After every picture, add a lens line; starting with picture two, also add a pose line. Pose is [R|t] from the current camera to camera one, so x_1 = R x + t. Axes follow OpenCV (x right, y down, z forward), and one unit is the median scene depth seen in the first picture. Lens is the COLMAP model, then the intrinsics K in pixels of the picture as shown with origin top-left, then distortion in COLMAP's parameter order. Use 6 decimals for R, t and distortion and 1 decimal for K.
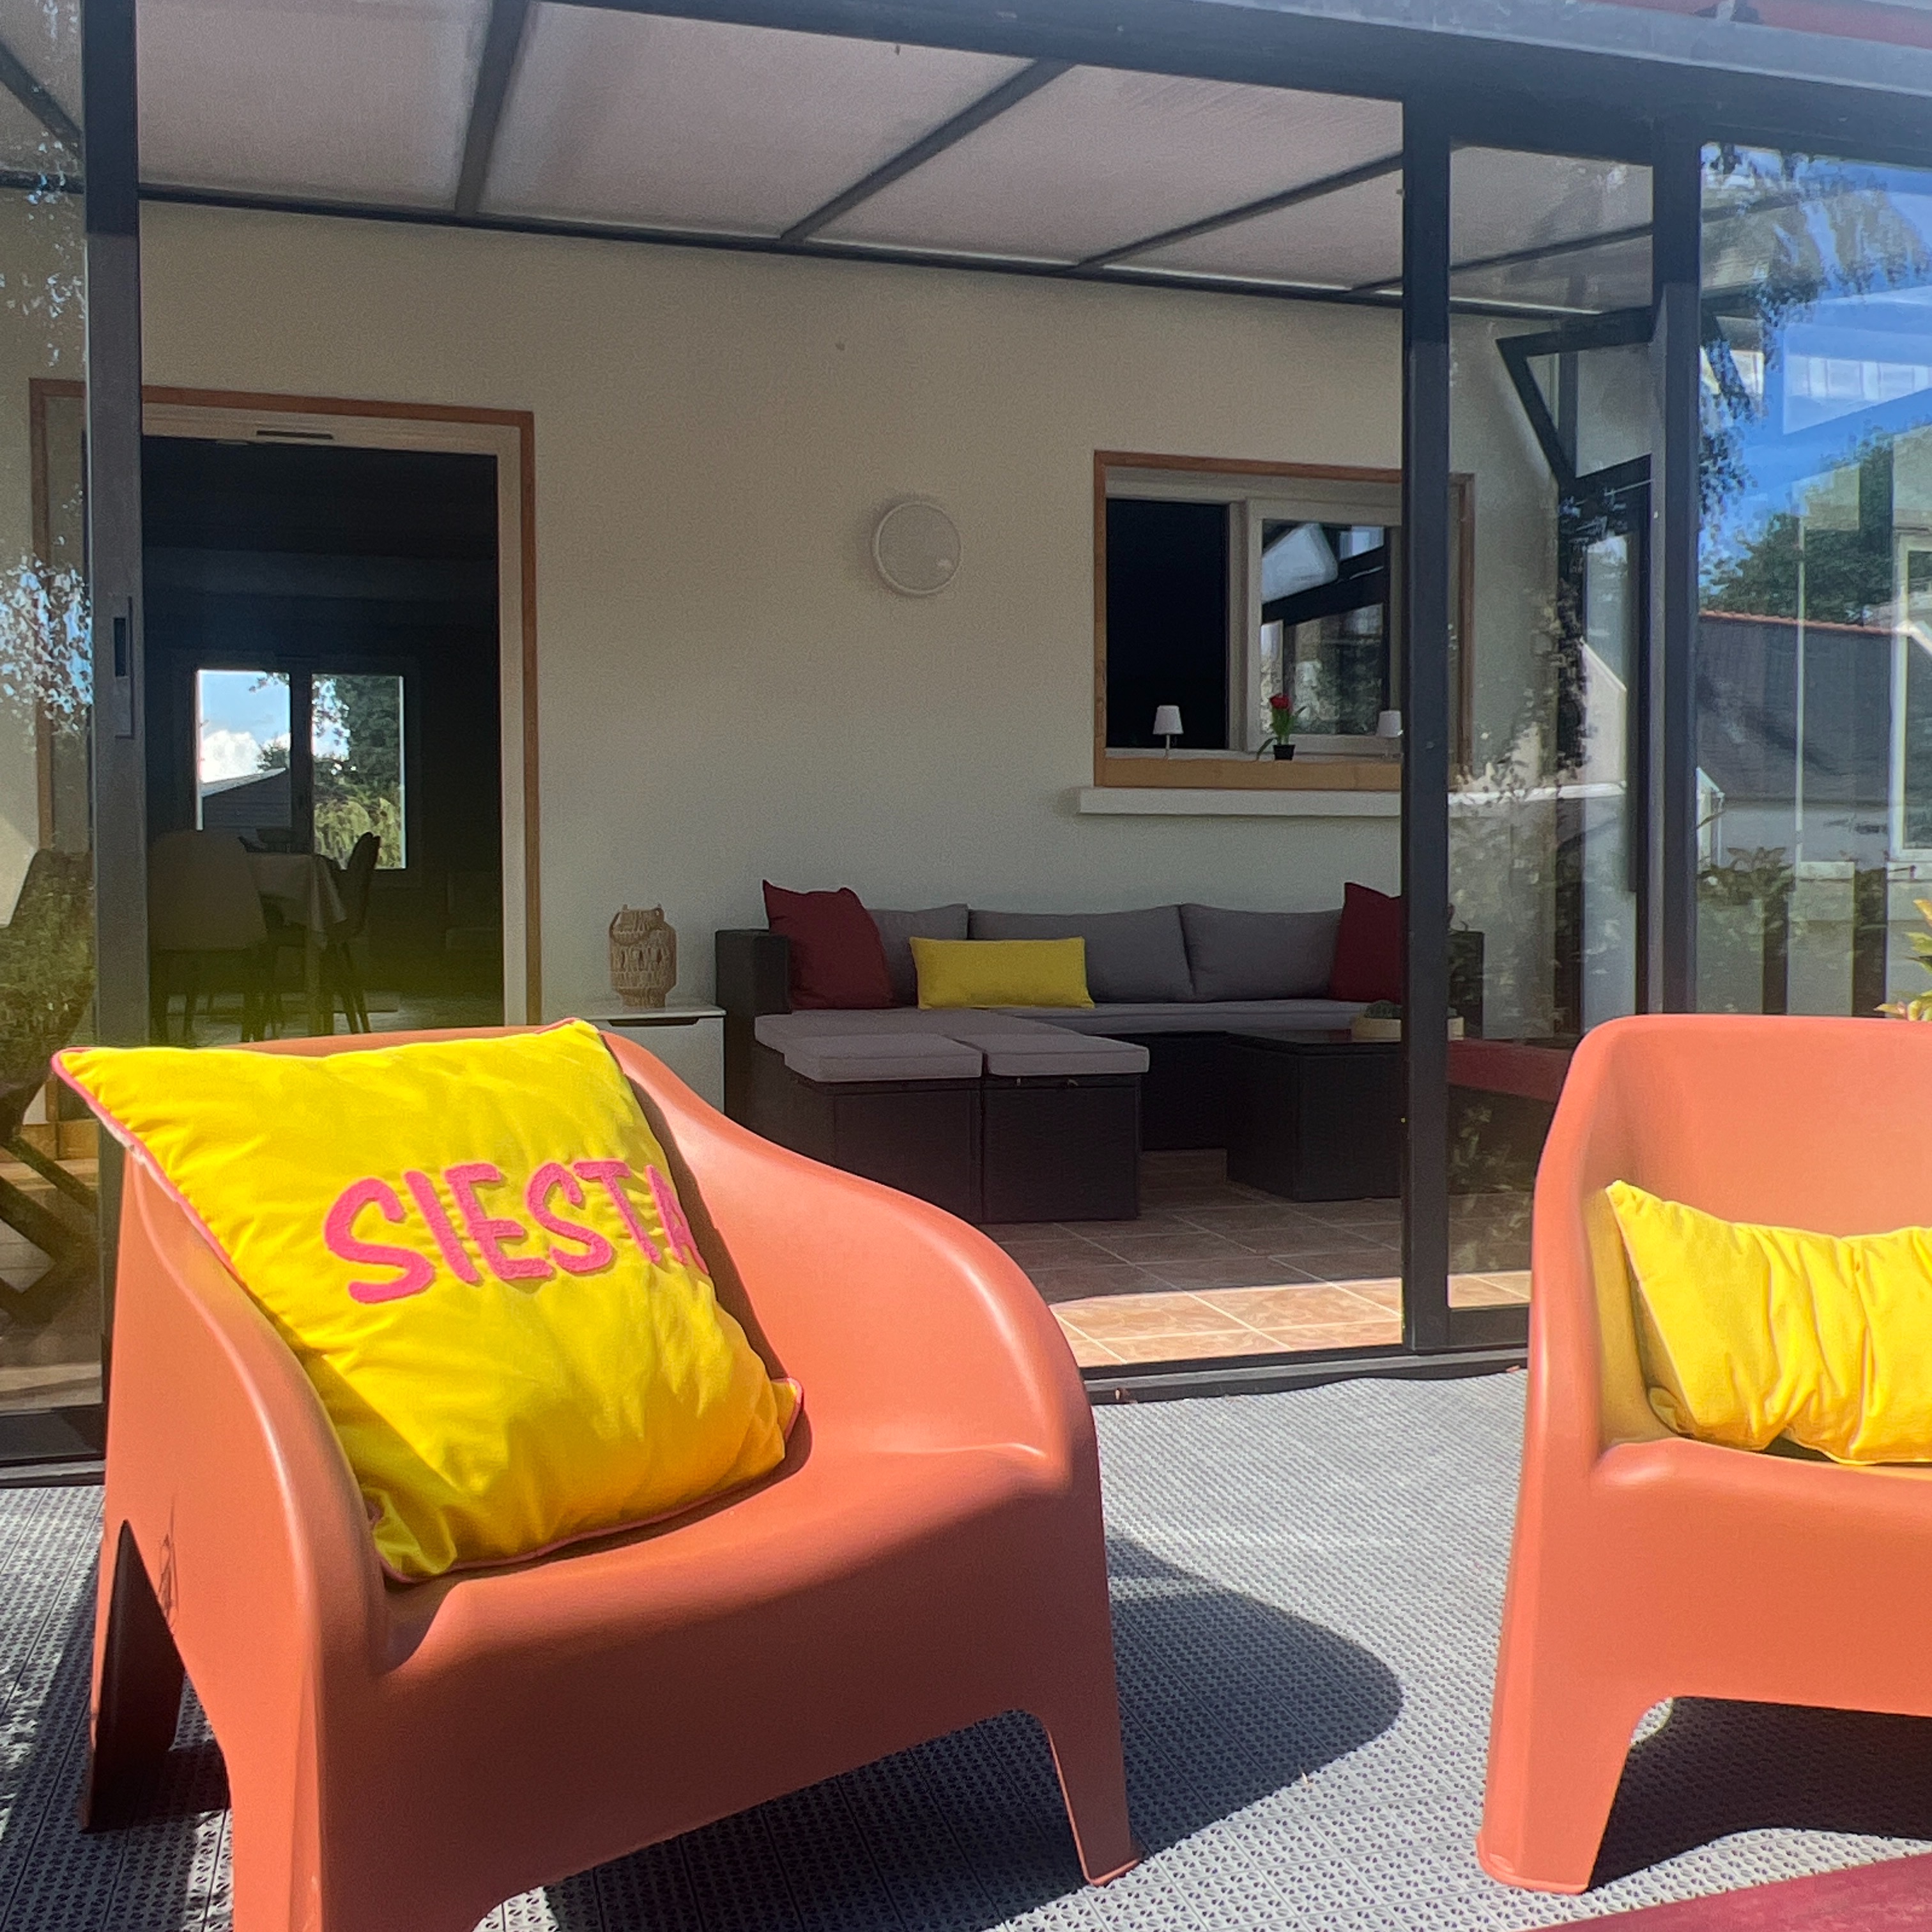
lens RADIAL K [[1984.7, 0, 966.0], [0, 1984.7, 966.0], [0, 0, 1]] dist [-0.012139, -0.018327]
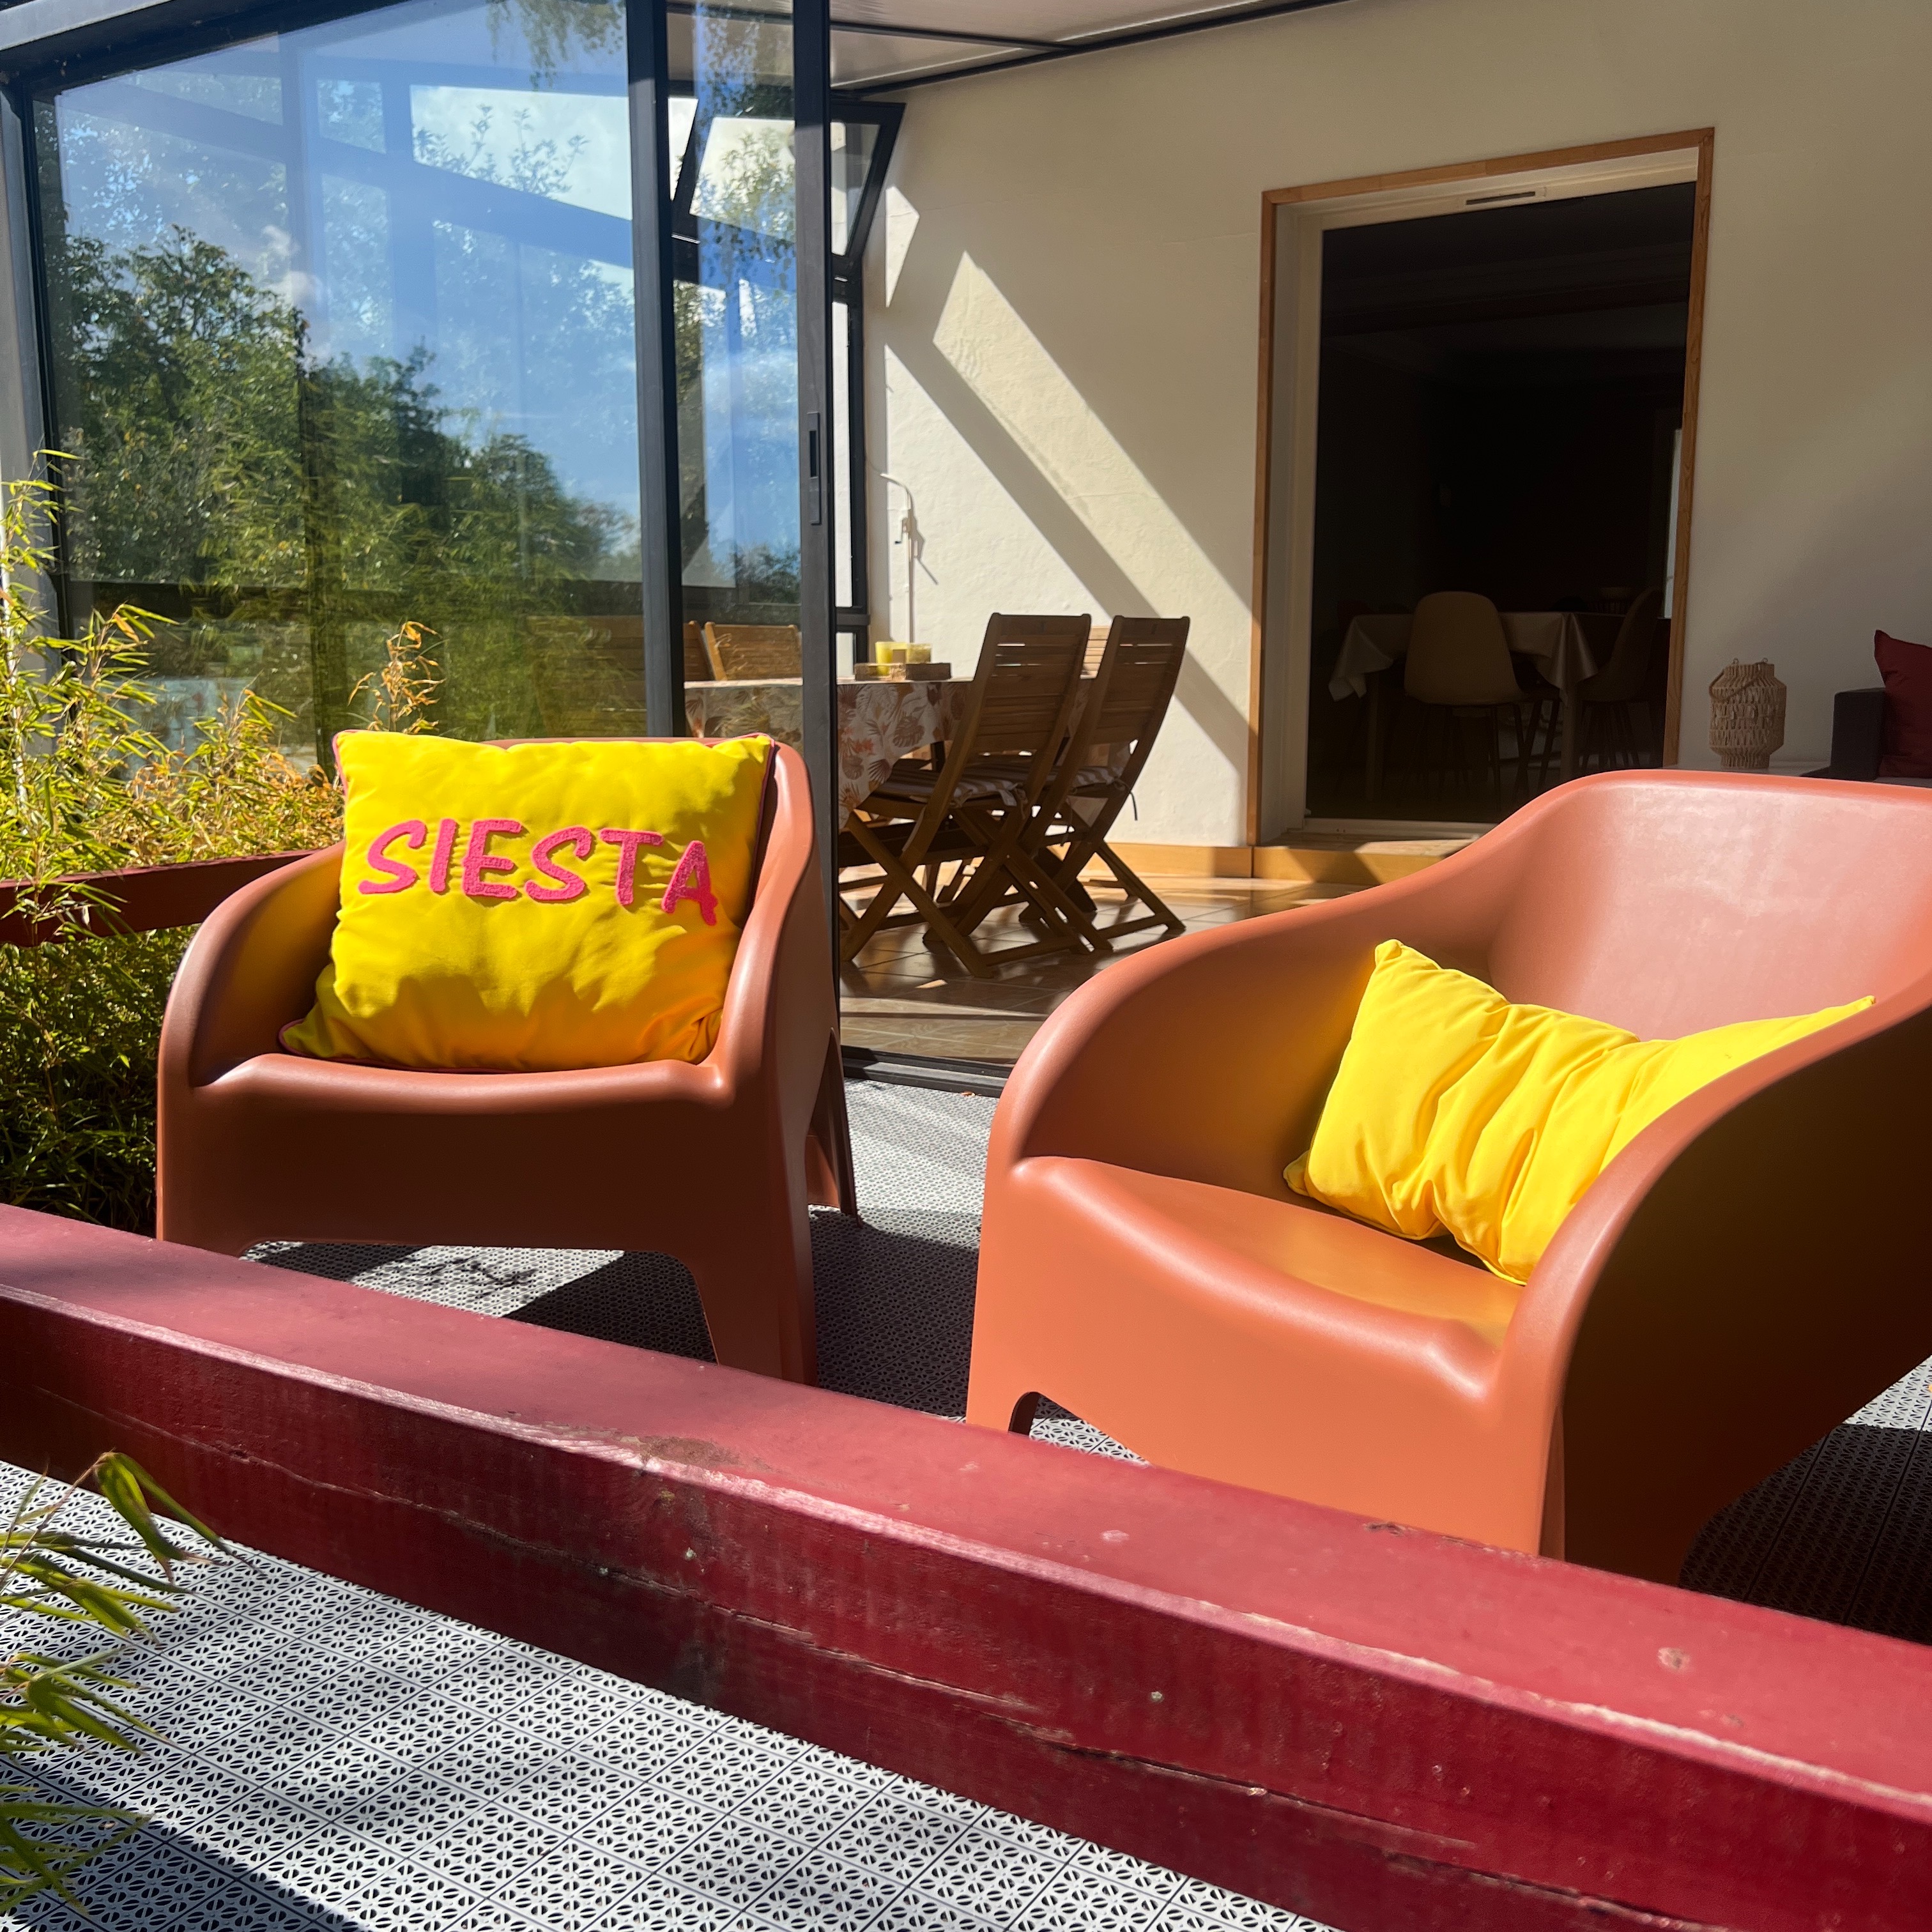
lens RADIAL K [[1970.2, 0, 966.0], [0, 1970.2, 966.0], [0, 0, 1]] dist [-0.000622, 0.204176]
pose [[0.673792, 0.122258, -0.728737, 0.938862], [-0.034018, 0.990304, 0.134687, -0.002684], [0.738138, -0.065961, 0.671418, 0.224865]]
